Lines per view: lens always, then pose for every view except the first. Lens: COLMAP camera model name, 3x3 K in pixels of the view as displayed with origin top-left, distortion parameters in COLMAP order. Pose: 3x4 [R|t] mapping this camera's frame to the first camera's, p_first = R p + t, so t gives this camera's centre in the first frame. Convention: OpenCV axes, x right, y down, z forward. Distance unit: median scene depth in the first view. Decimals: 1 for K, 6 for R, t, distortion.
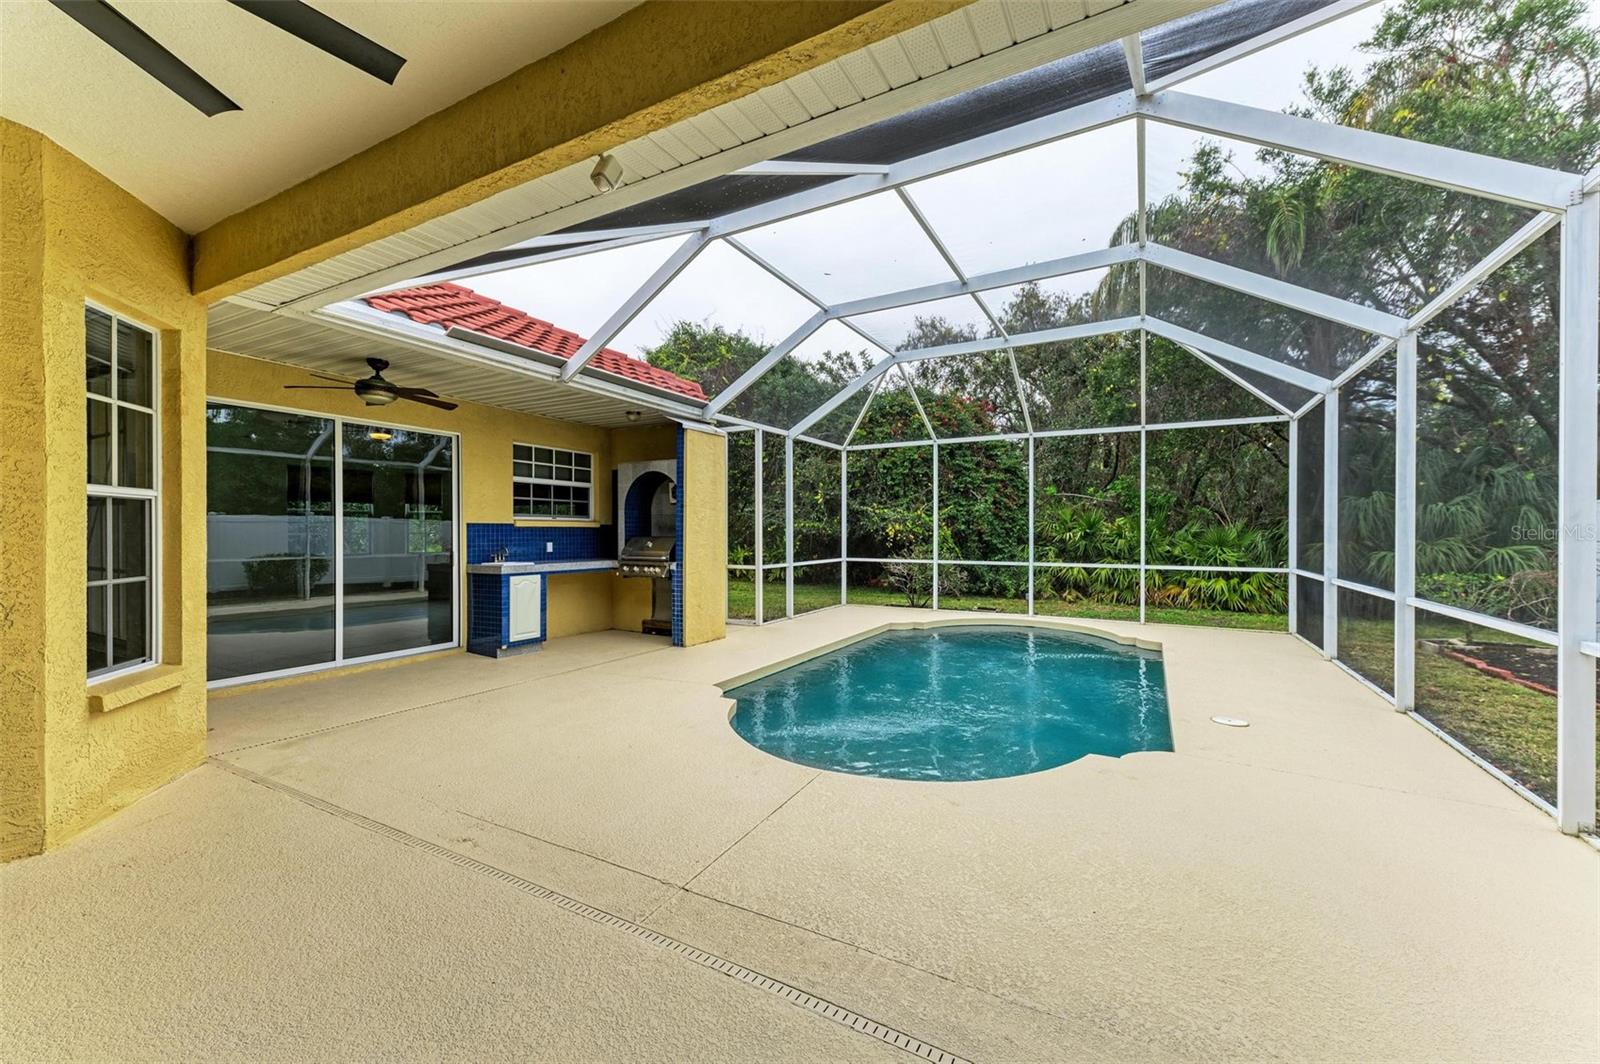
lens RADIAL K [[633.6, 0, 795.8], [0, 633.6, 533.2], [0, 0, 1]] dist [0.022414, 0.000029]
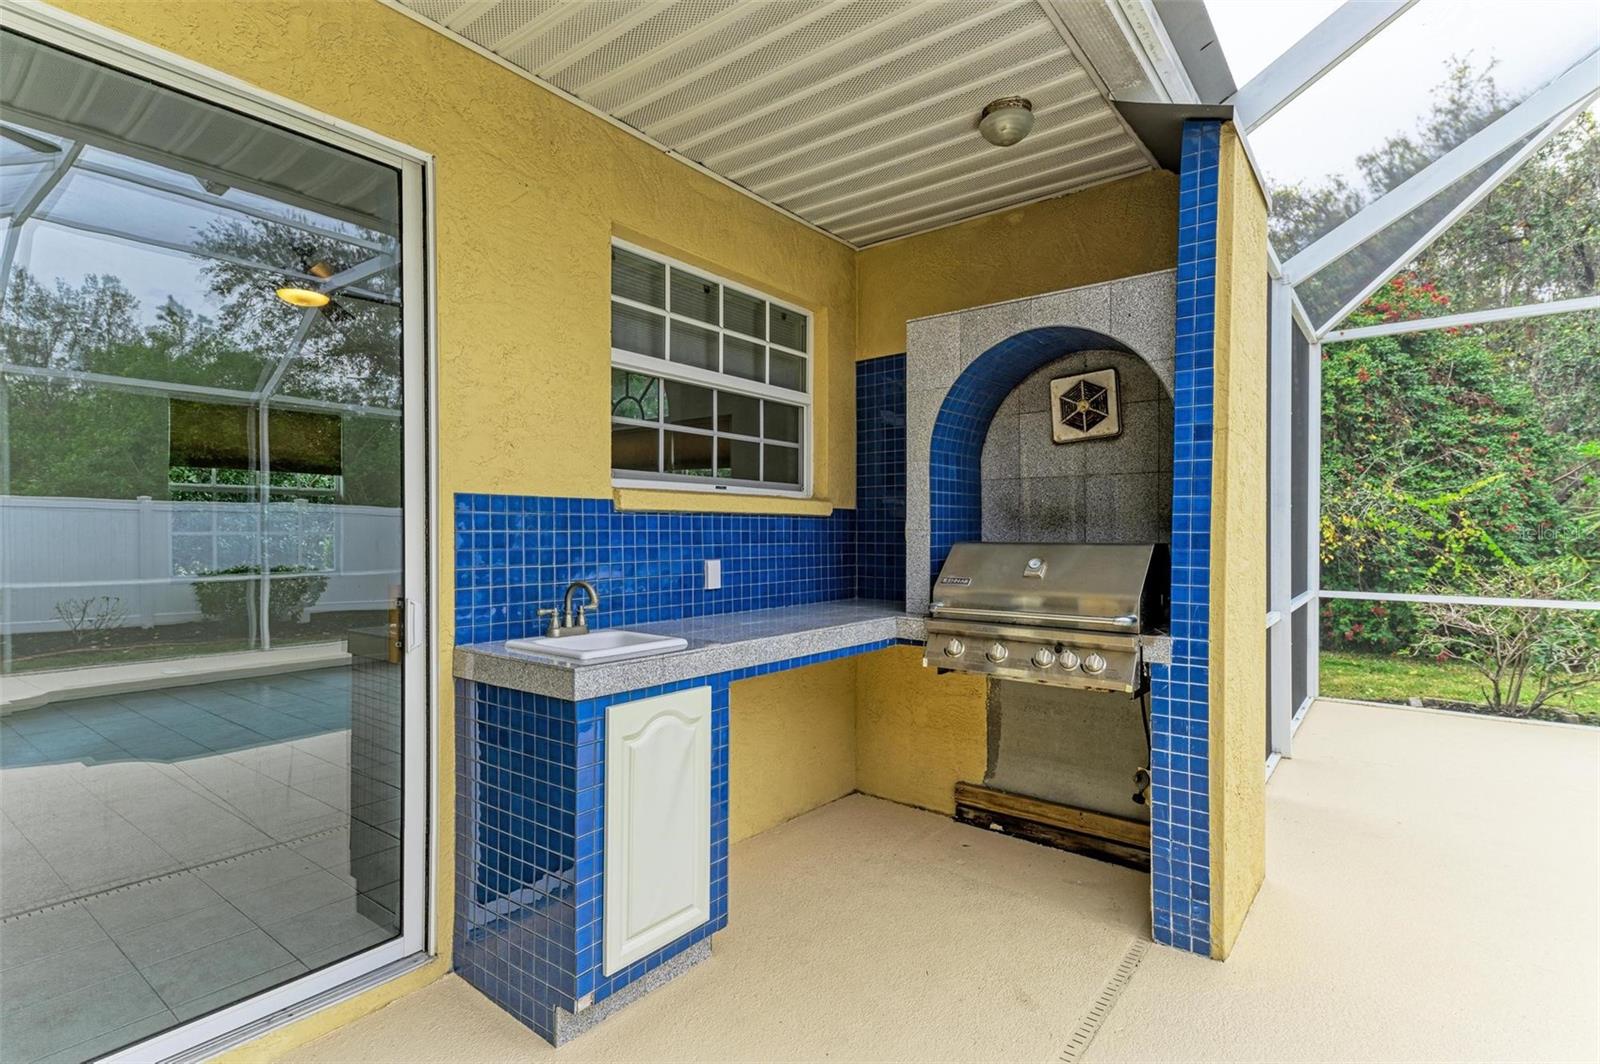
lens RADIAL K [[787.4, 0, 800.0], [0, 787.4, 532.0], [0, 0, 1]] dist [0.018850, -0.000325]
pose [[0.988191, 0.001461, -0.153219, -0.266477], [-0.001790, 0.999996, -0.002014, 0.000923], [0.153216, 0.002265, 0.988190, 0.575180]]
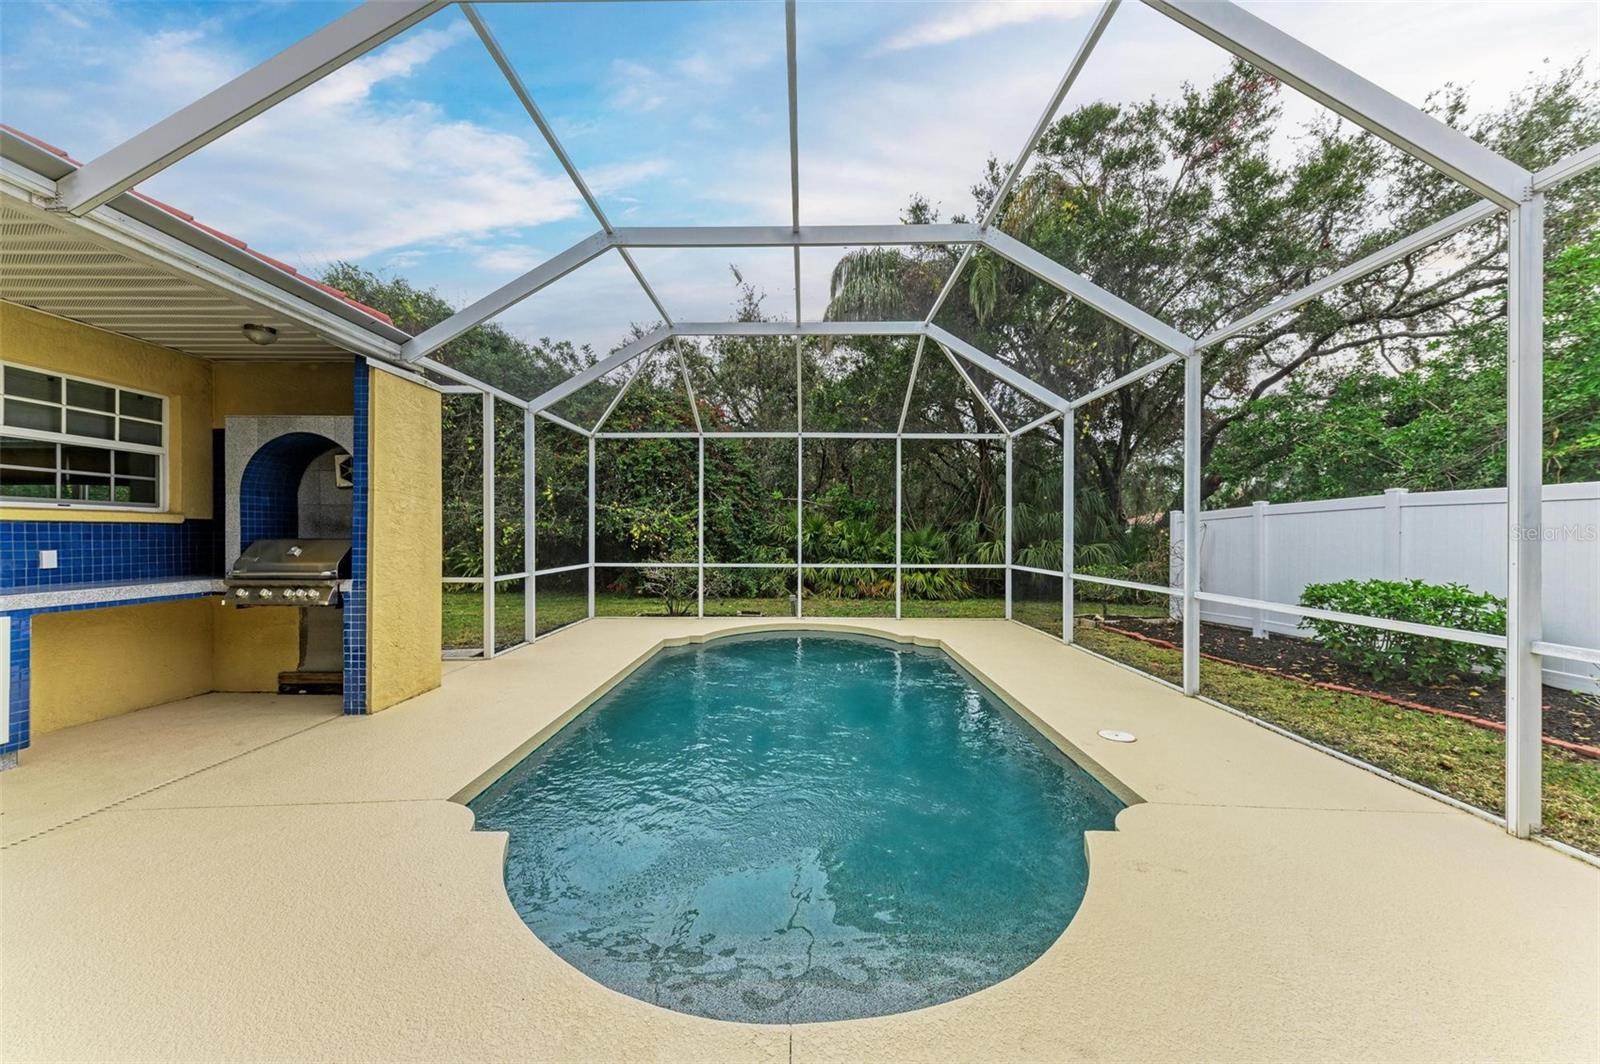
lens RADIAL K [[574.6, 0, 801.1], [0, 574.6, 533.3], [0, 0, 1]] dist [0.026660, -0.007969]
pose [[0.878421, 0.002006, 0.477883, -0.067390], [-0.000341, 0.999994, -0.003570, 0.001765], [-0.477887, 0.002973, 0.878416, 0.257531]]
